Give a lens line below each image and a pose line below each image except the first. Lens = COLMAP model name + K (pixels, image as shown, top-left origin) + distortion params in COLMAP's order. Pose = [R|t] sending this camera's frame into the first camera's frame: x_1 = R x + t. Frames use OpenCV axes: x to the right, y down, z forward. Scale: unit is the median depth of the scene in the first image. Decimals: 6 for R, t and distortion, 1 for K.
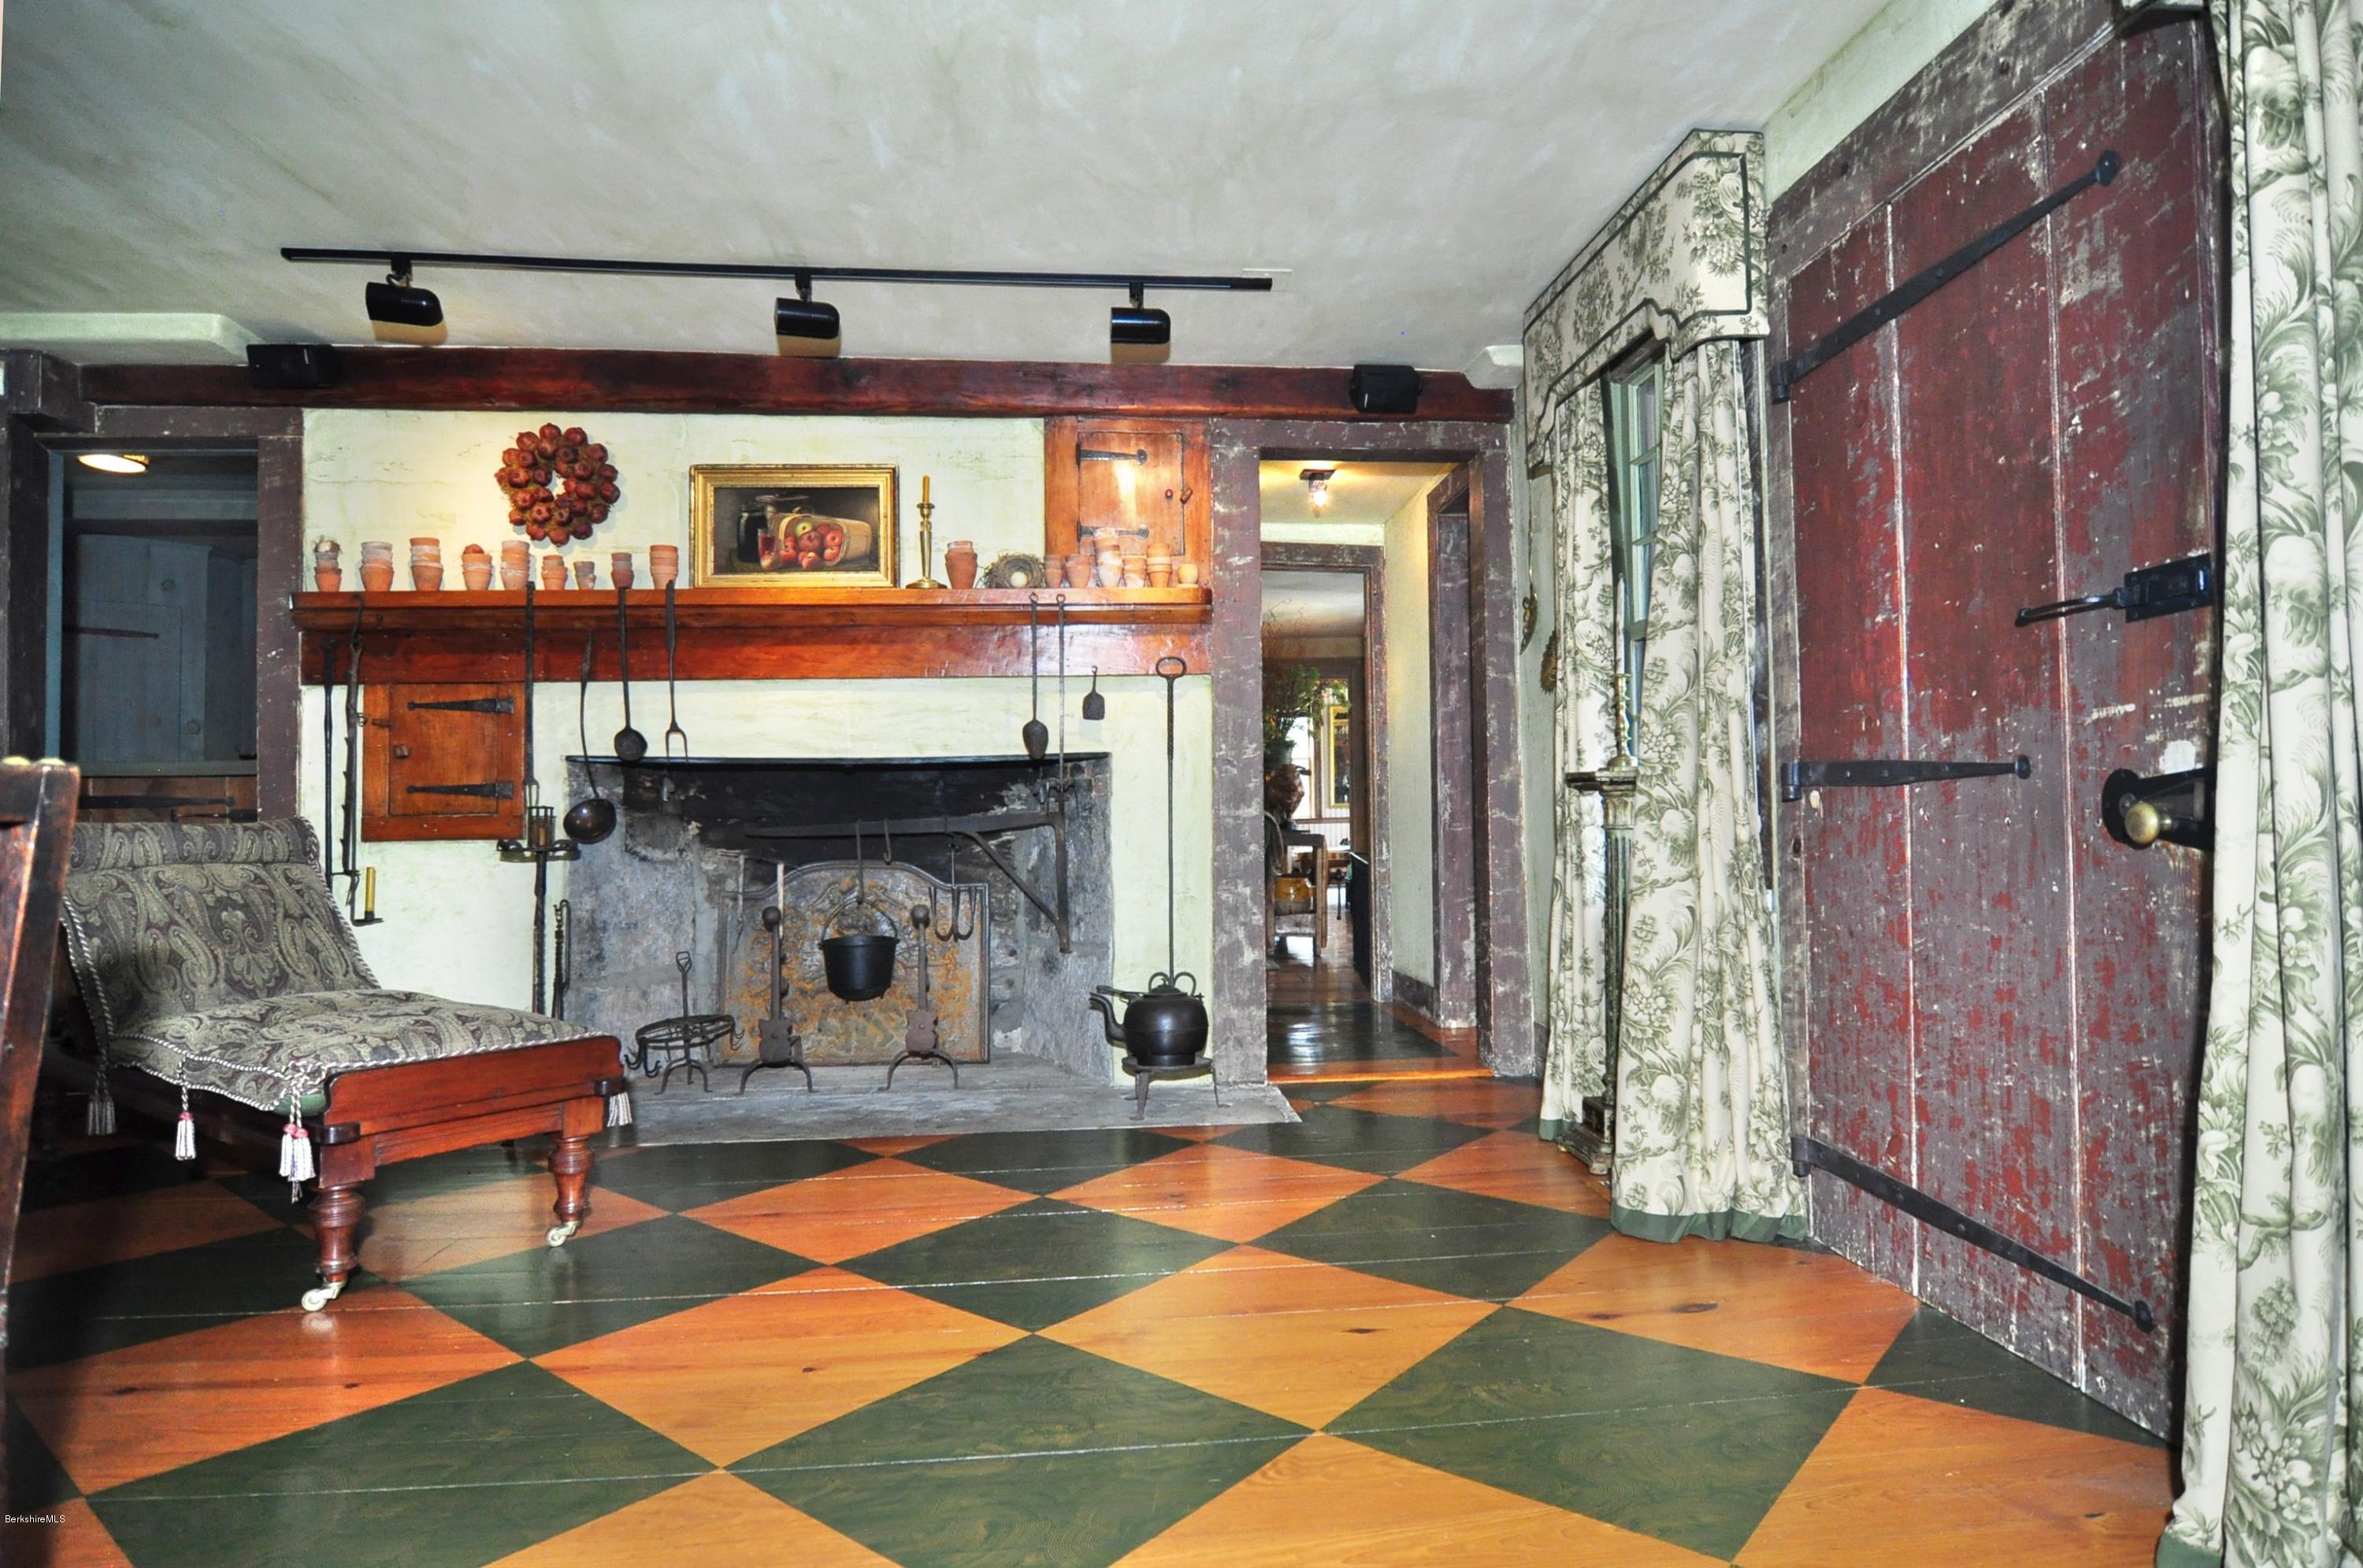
lens RADIAL K [[1280.5, 0, 1175.2], [0, 1280.5, 800.1], [0, 0, 1]] dist [-0.025491, -0.000629]
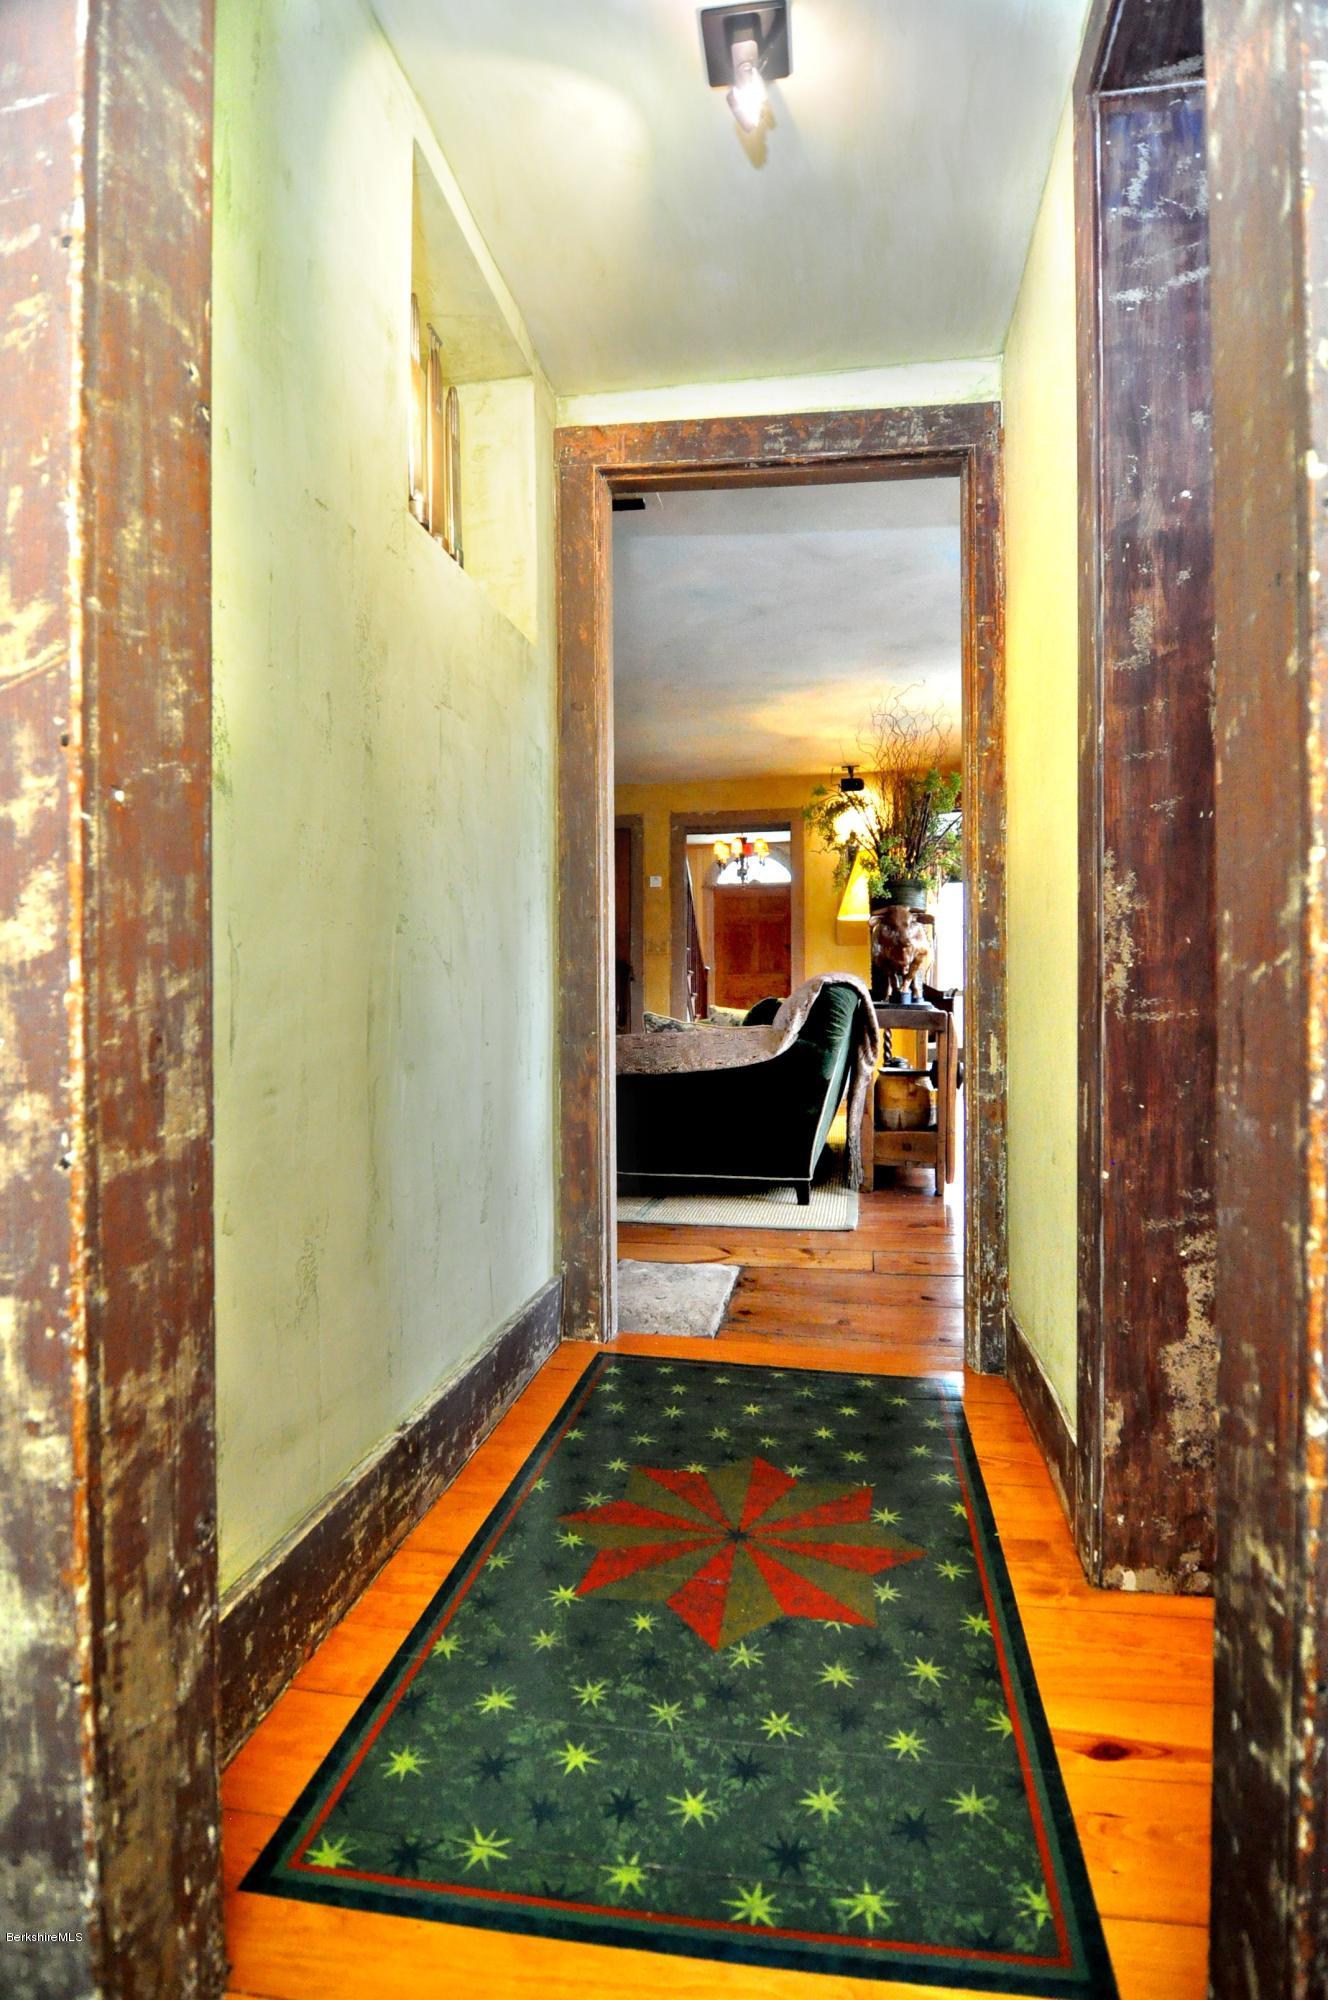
lens RADIAL K [[1083.9, 0, 660.4], [0, 1083.9, 1005.6], [0, 0, 1]] dist [-0.025491, -0.000629]
pose [[0.973395, 0.012434, -0.228796, 0.139947], [-0.007089, 0.999683, 0.024168, 0.012034], [0.229024, -0.021903, 0.973174, 0.609328]]
